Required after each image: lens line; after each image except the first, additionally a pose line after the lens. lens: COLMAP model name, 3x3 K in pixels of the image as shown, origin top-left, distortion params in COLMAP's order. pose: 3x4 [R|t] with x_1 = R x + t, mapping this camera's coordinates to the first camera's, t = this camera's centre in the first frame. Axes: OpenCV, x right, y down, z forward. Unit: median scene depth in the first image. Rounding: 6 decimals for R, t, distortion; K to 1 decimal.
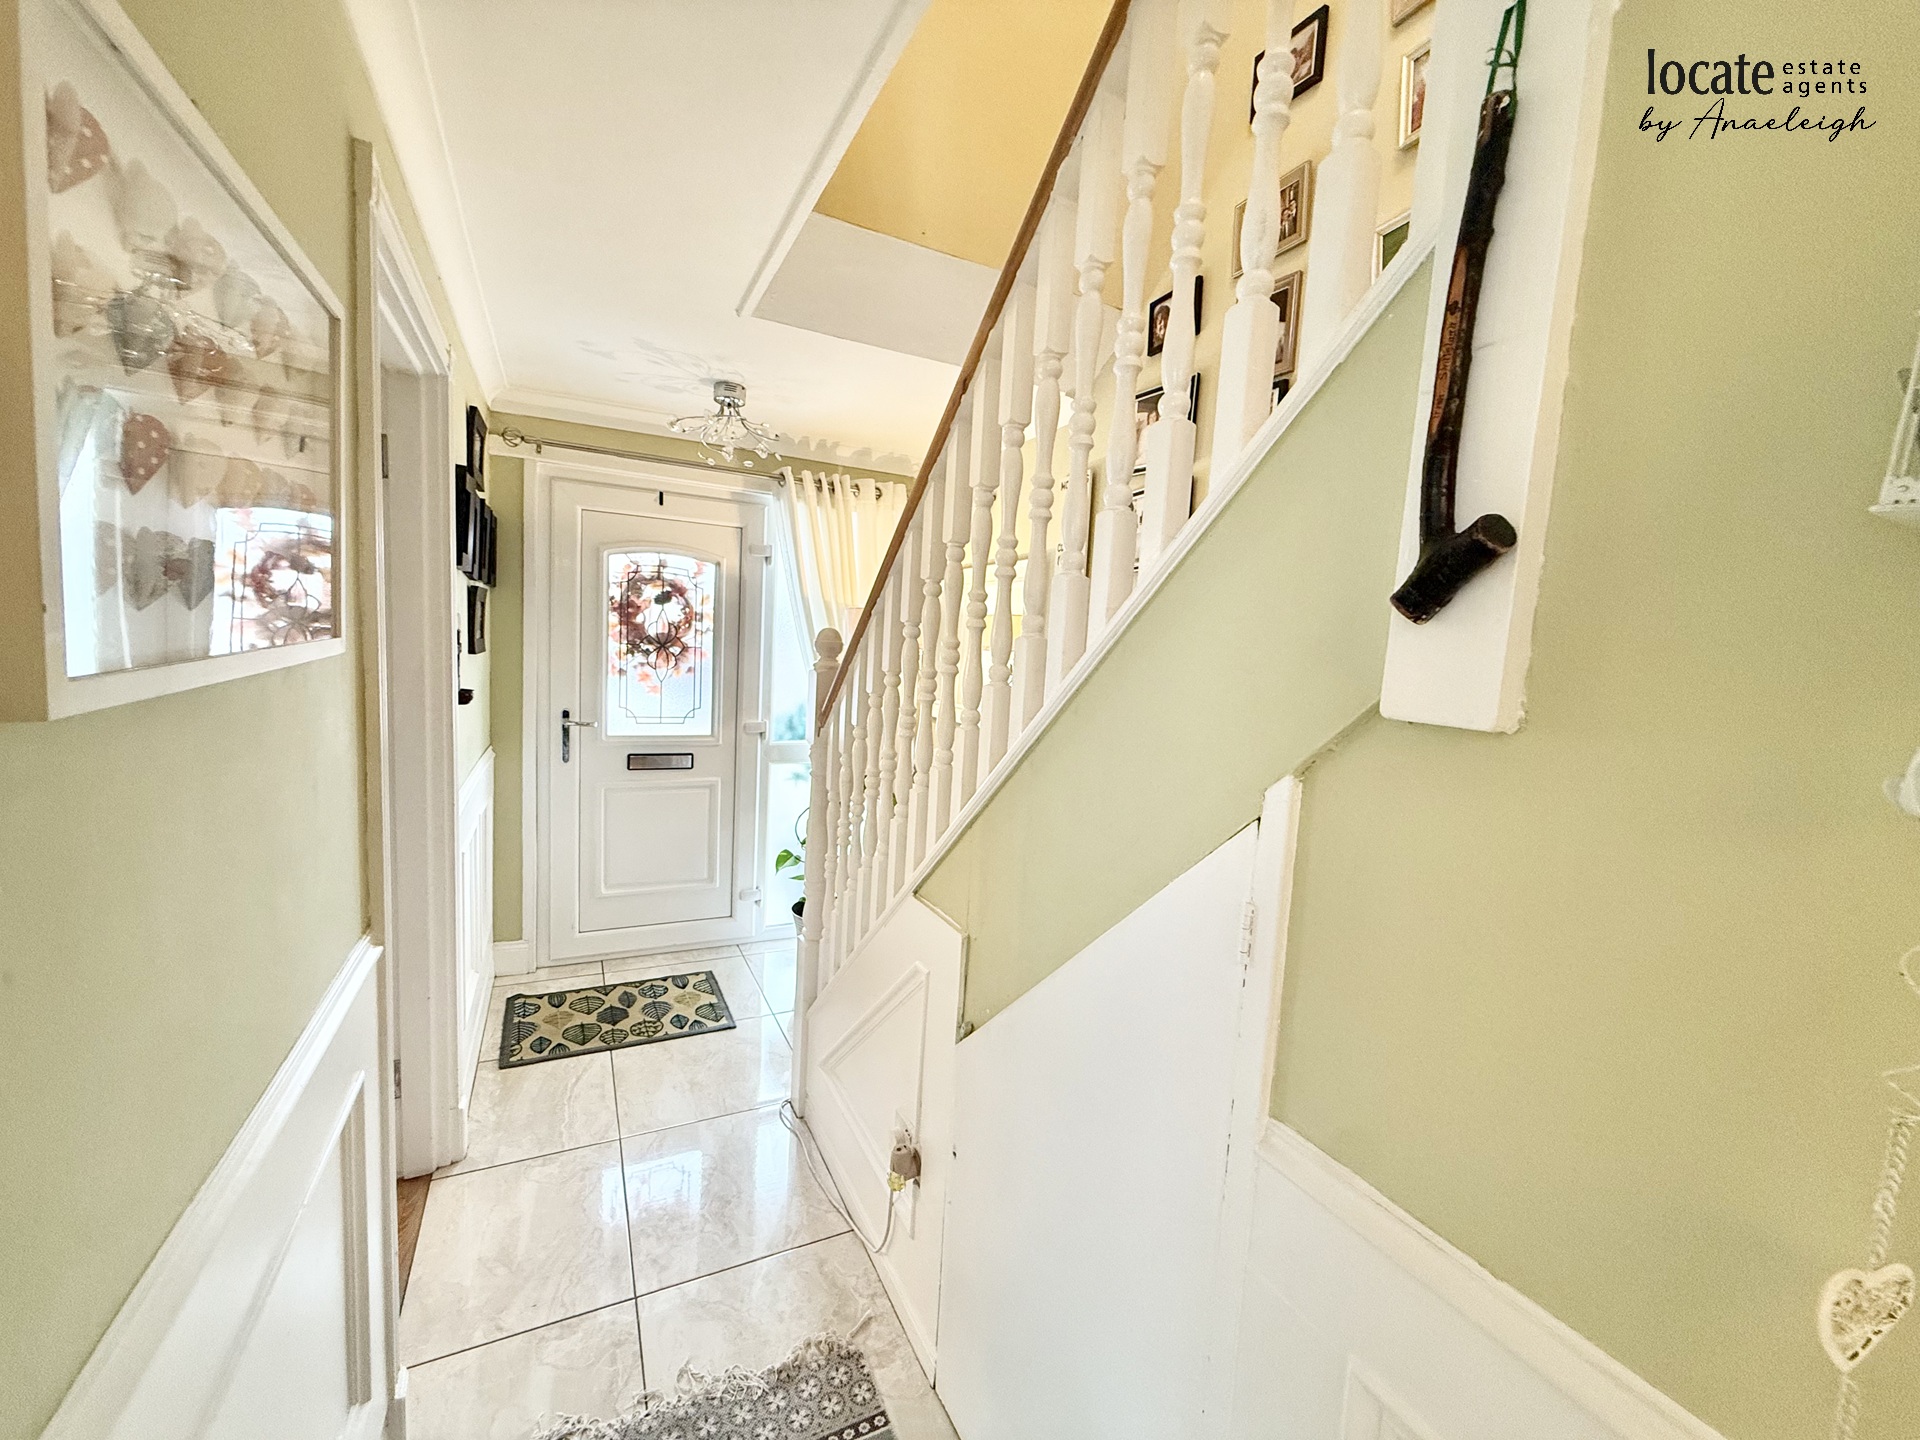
lens RADIAL K [[762.8, 0, 959.6], [0, 762.8, 725.8], [0, 0, 1]] dist [0.003405, -0.000607]
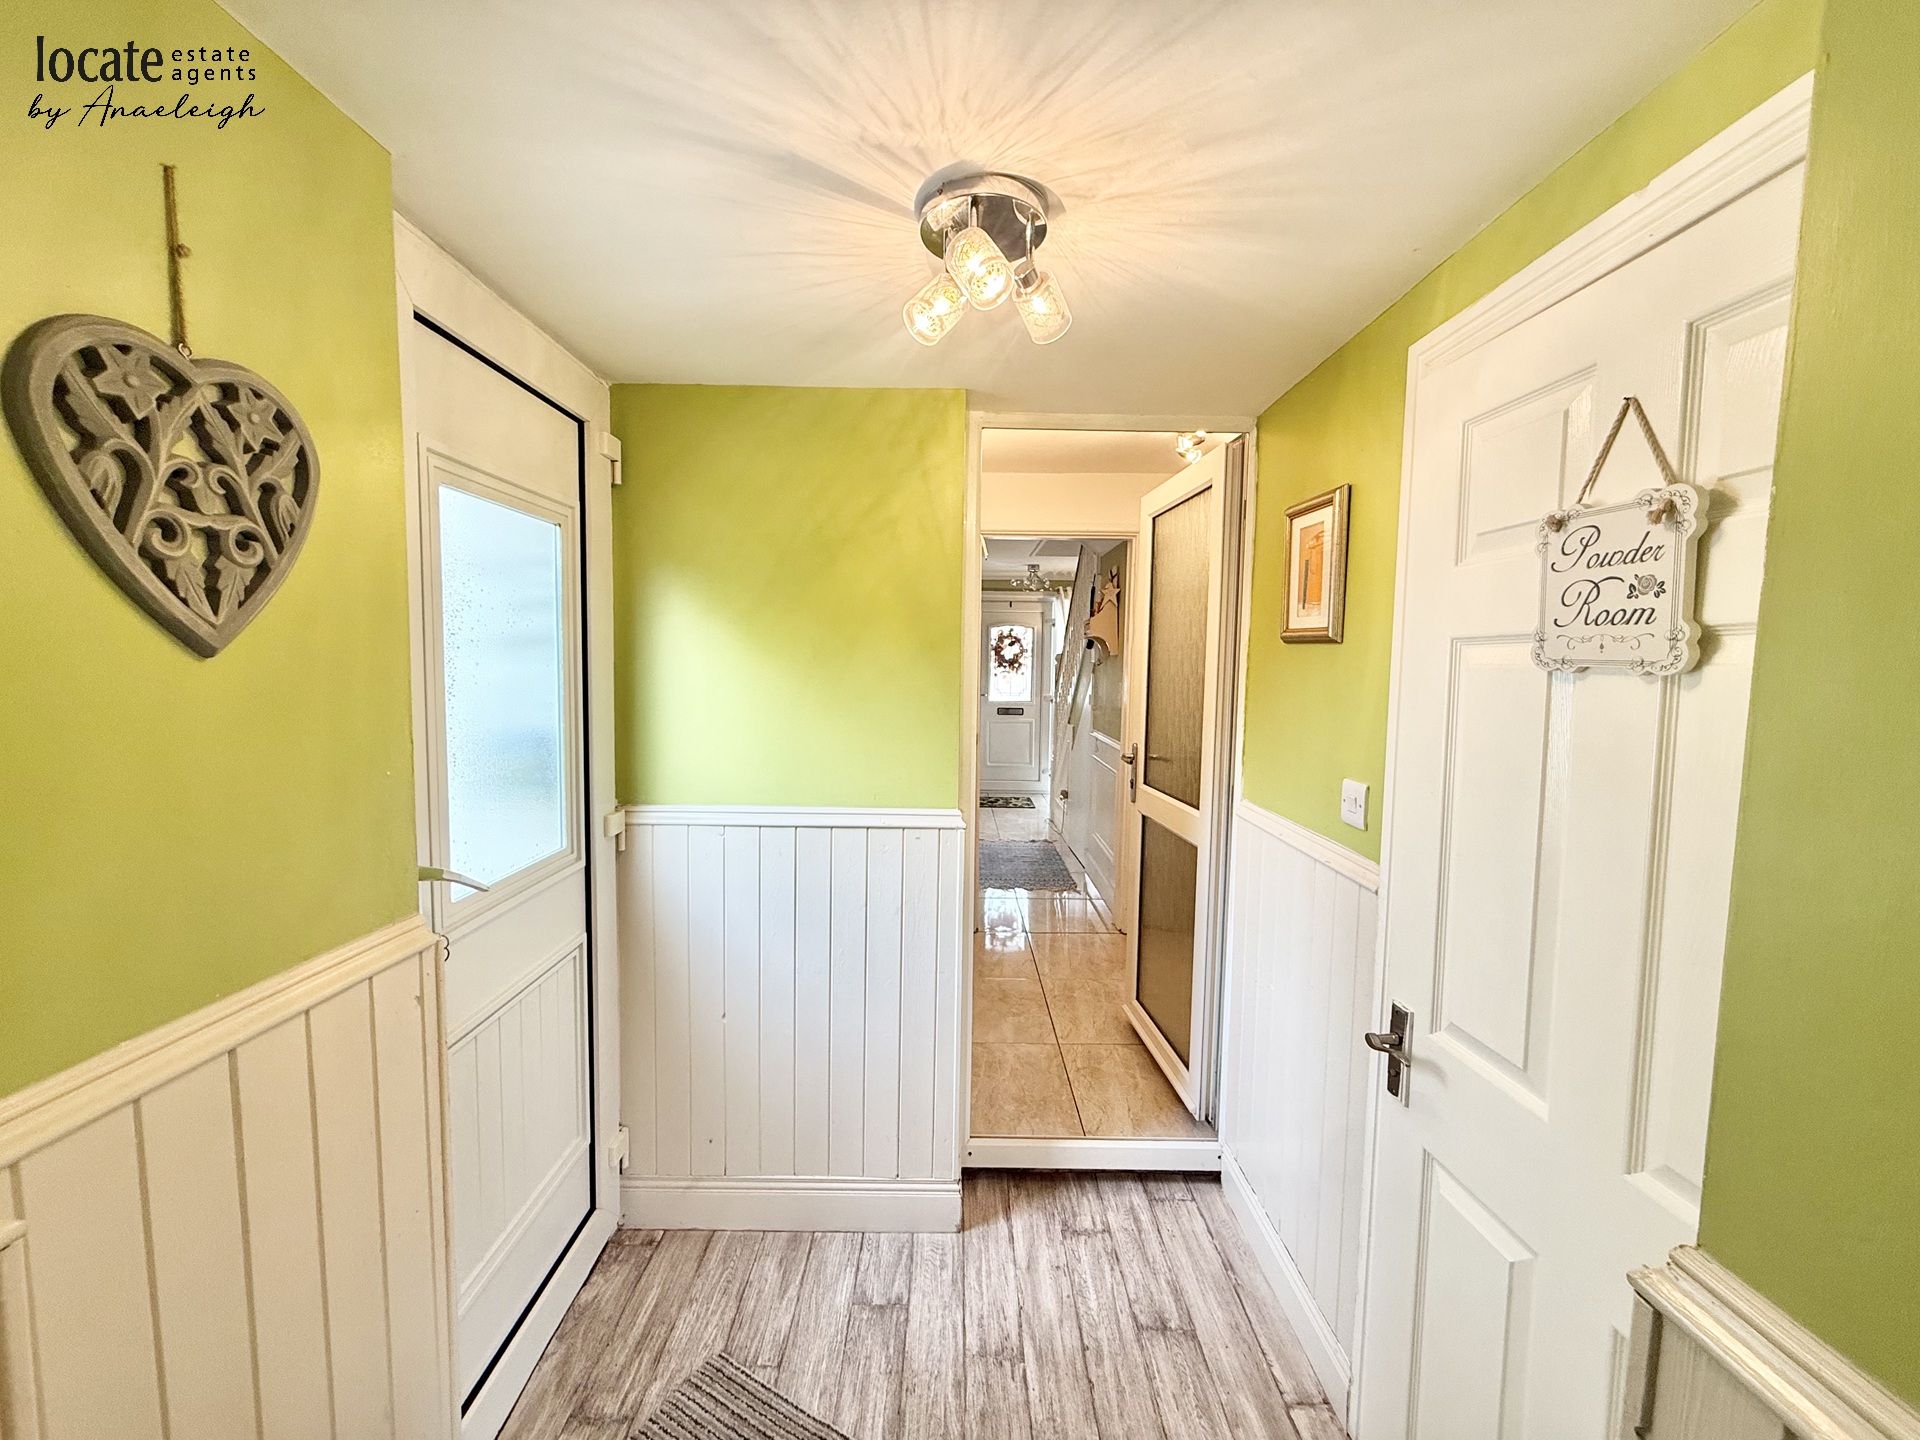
lens RADIAL K [[762.8, 0, 970.7], [0, 762.8, 722.7], [0, 0, 1]] dist [0.003405, -0.000607]
pose [[0.902159, -0.008635, -0.431318, 0.550453], [-0.008600, 0.999241, -0.037992, 0.180175], [0.431319, 0.037984, 0.901400, -1.262104]]
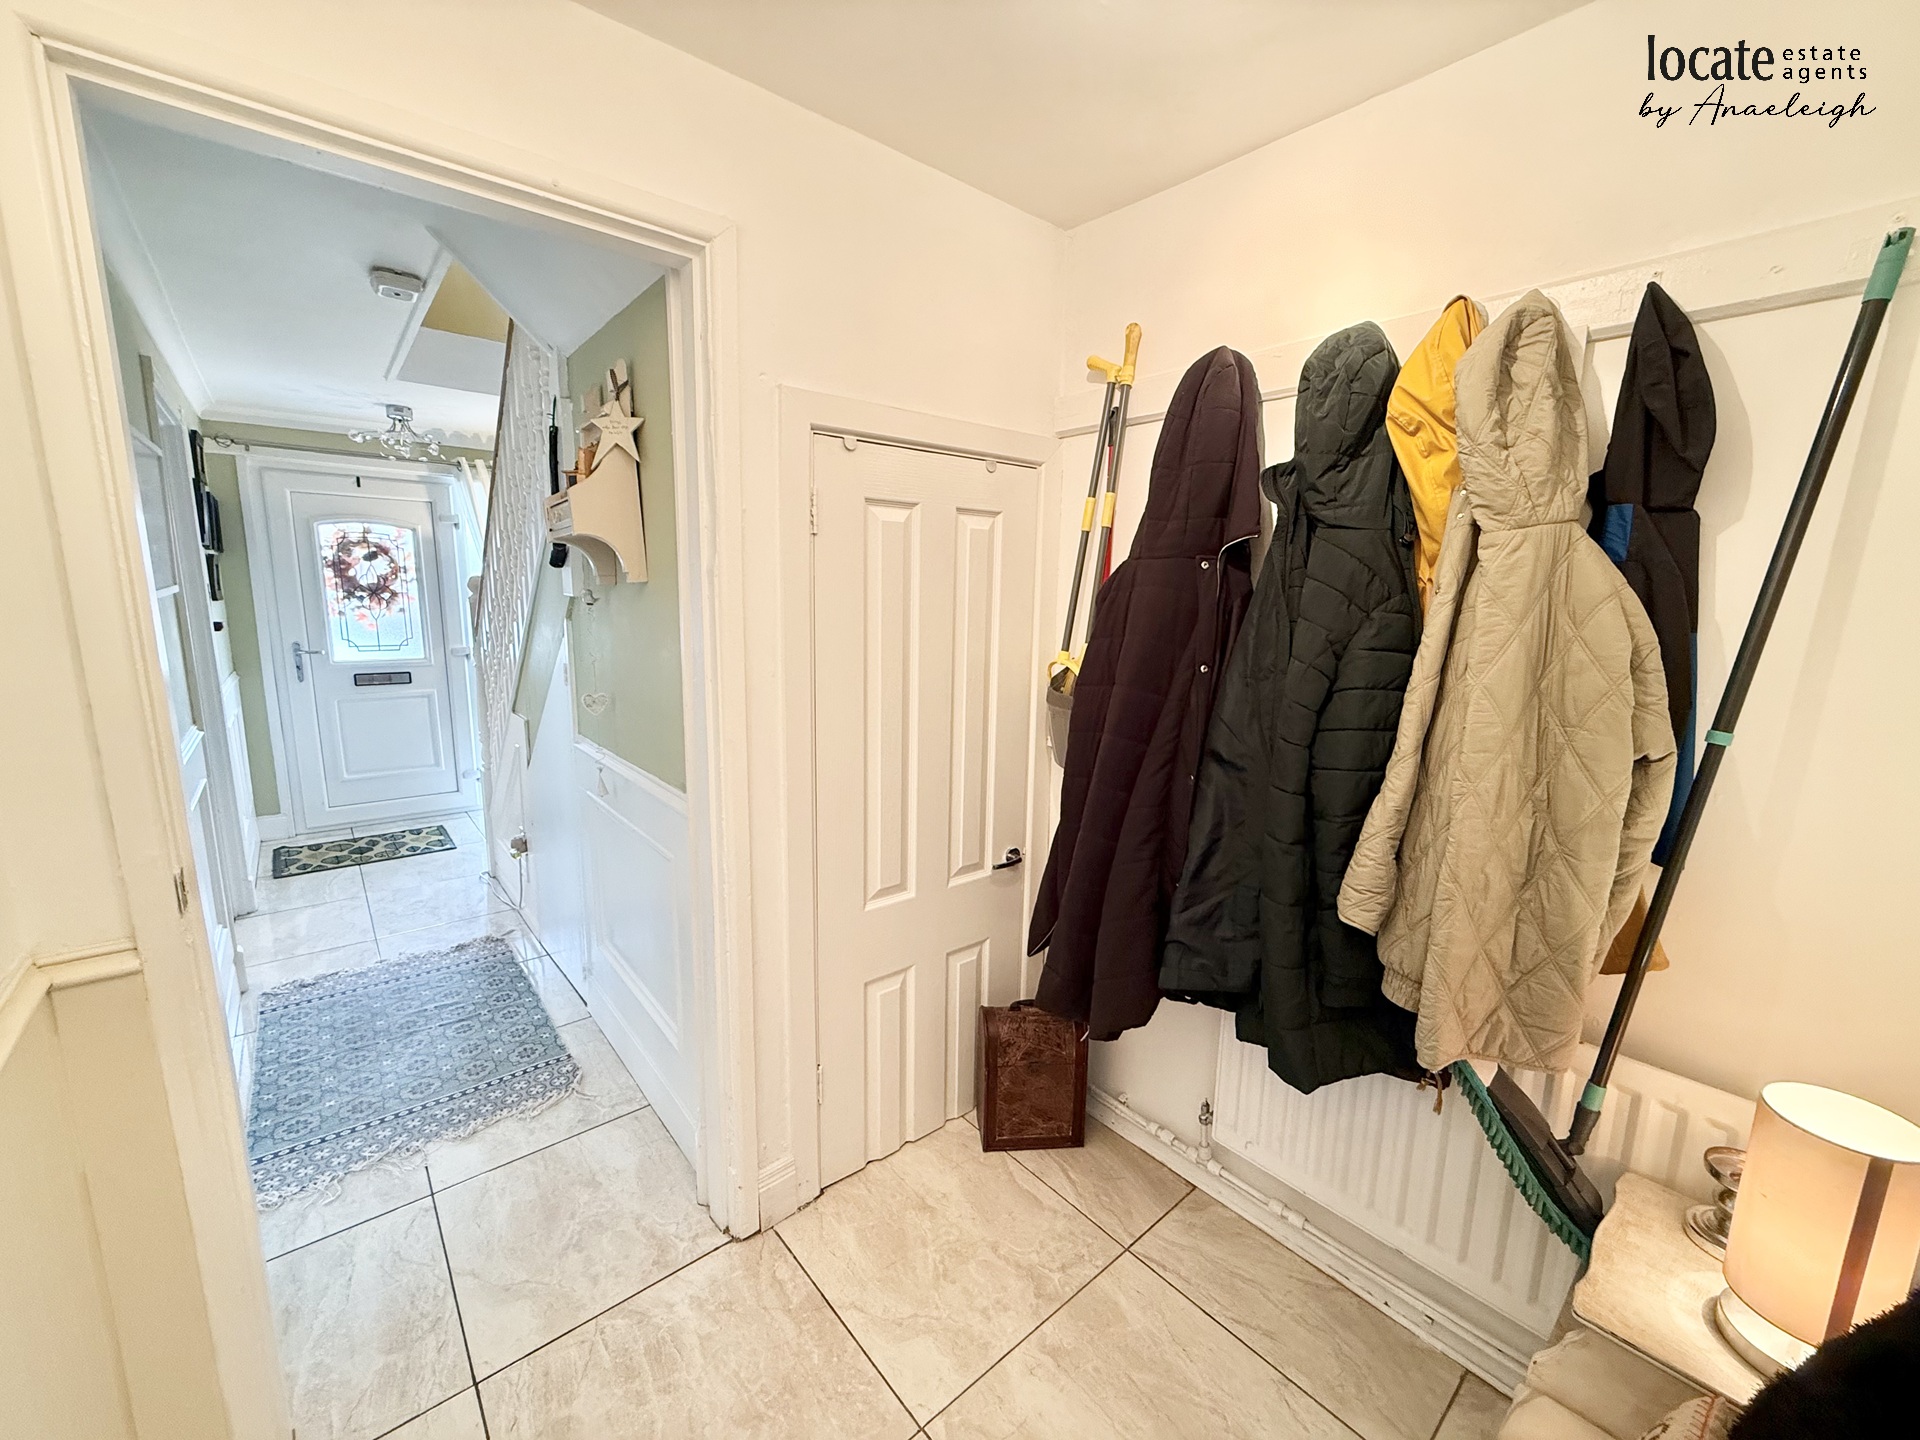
lens RADIAL K [[762.8, 0, 958.6], [0, 762.8, 720.1], [0, 0, 1]] dist [0.003405, -0.000607]
pose [[0.971805, -0.077882, 0.222550, 0.301879], [0.062377, 0.995164, 0.075881, 0.083053], [-0.227384, -0.059859, 0.971964, -0.570864]]
